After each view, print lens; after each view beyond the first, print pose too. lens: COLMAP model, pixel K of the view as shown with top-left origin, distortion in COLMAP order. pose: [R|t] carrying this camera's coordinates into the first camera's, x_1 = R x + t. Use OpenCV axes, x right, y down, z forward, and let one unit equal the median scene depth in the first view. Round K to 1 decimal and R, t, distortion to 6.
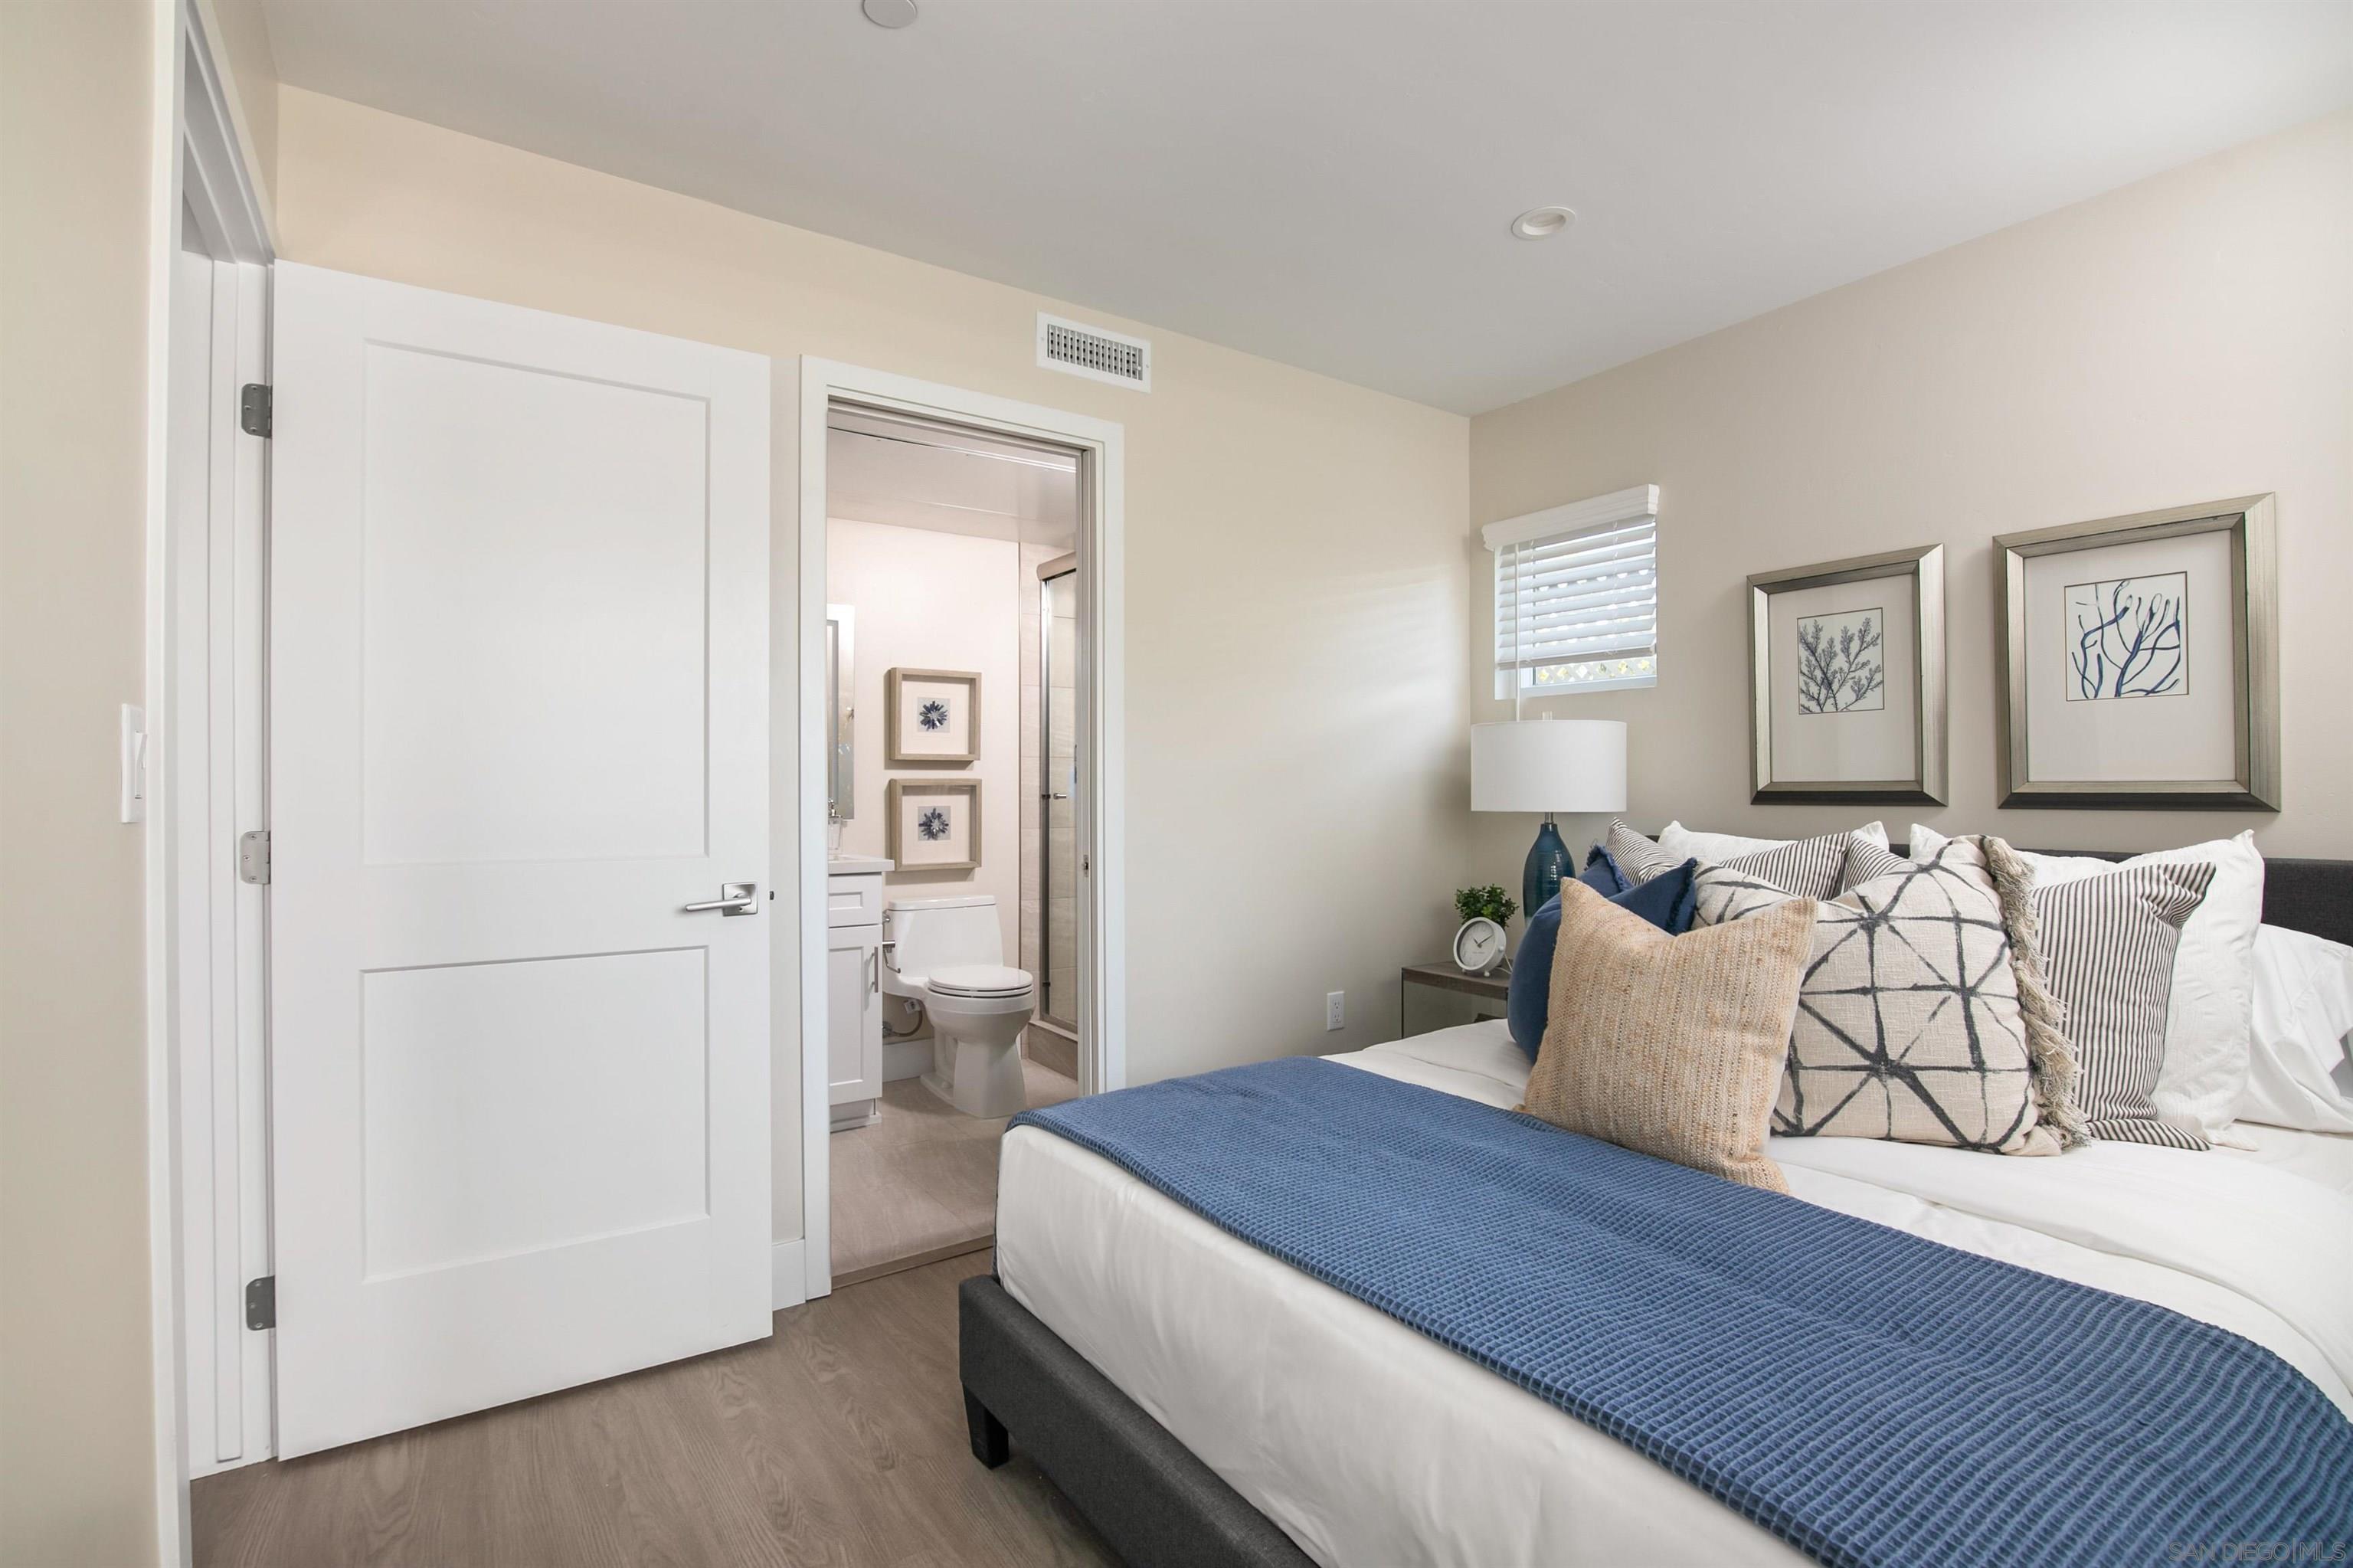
lens RADIAL K [[1100.1, 0, 1186.8], [0, 1100.1, 780.9], [0, 0, 1]] dist [-0.025125, 0.000034]
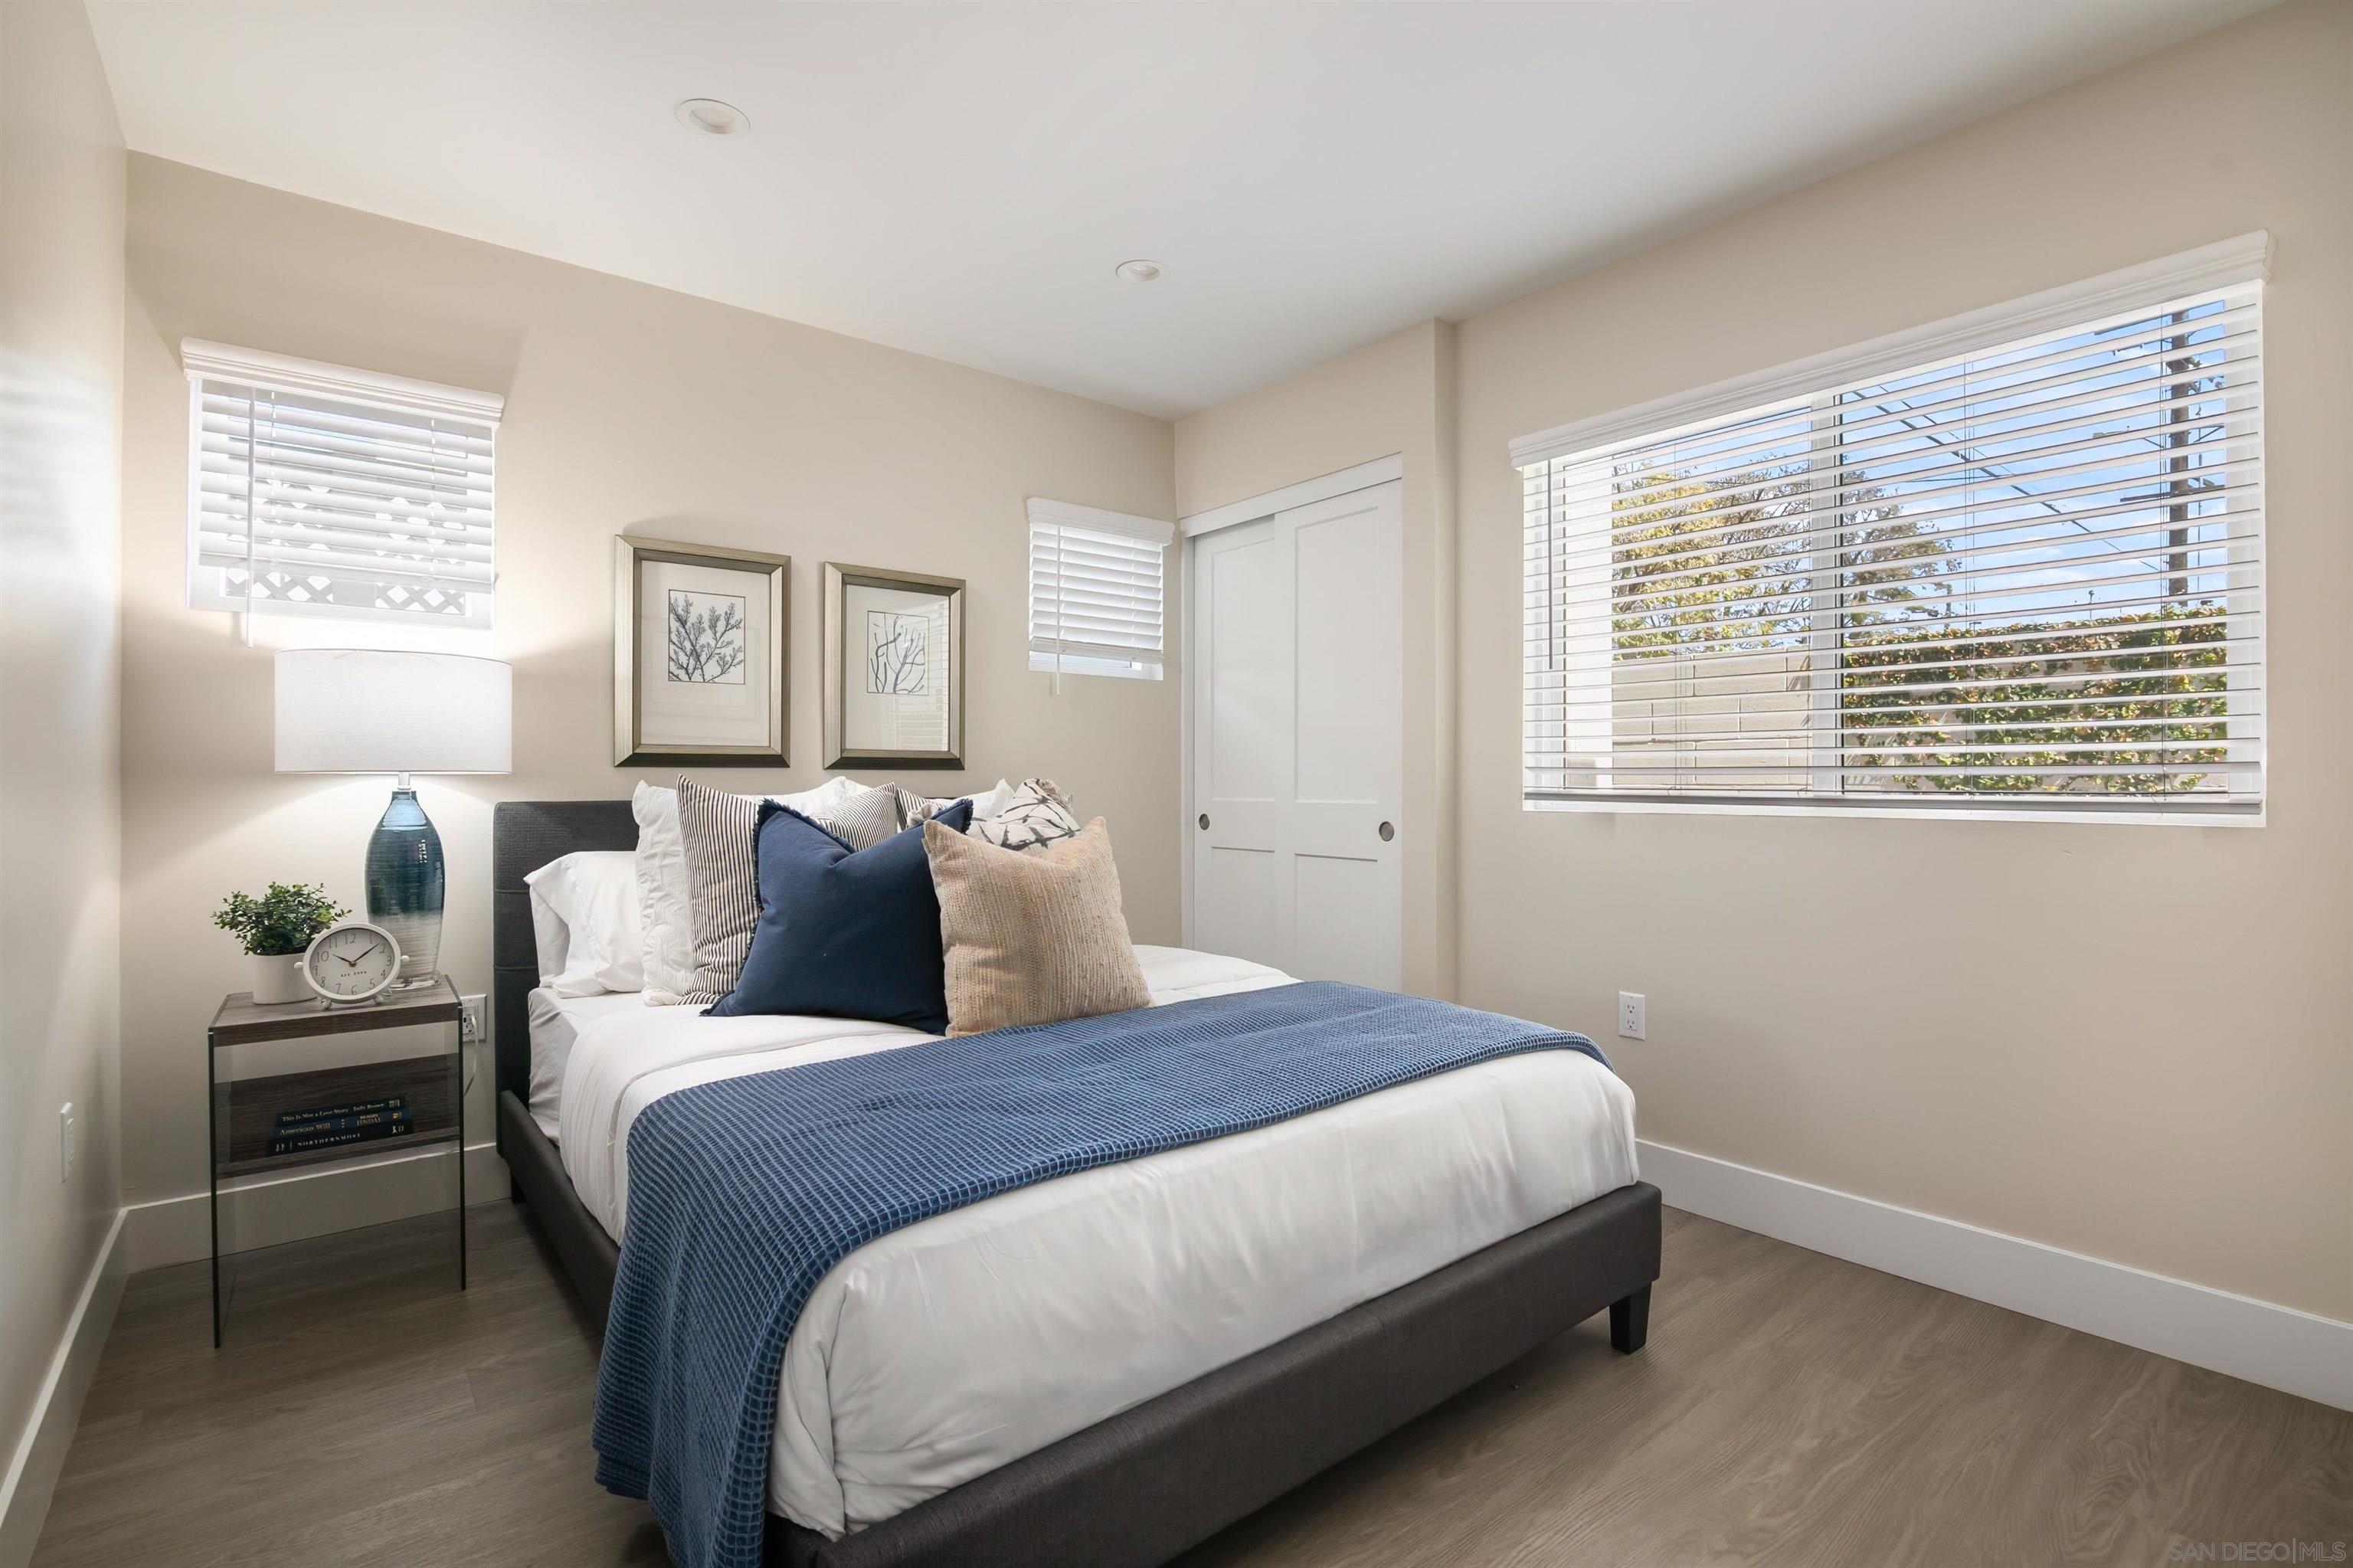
lens RADIAL K [[1100.1, 0, 1186.8], [0, 1100.1, 780.9], [0, 0, 1]] dist [-0.025125, 0.000034]
pose [[-0.104847, 0.003313, 0.994483, -0.565054], [-0.005328, 0.999978, -0.003893, 0.038734], [-0.994474, -0.005707, -0.104827, 0.641323]]
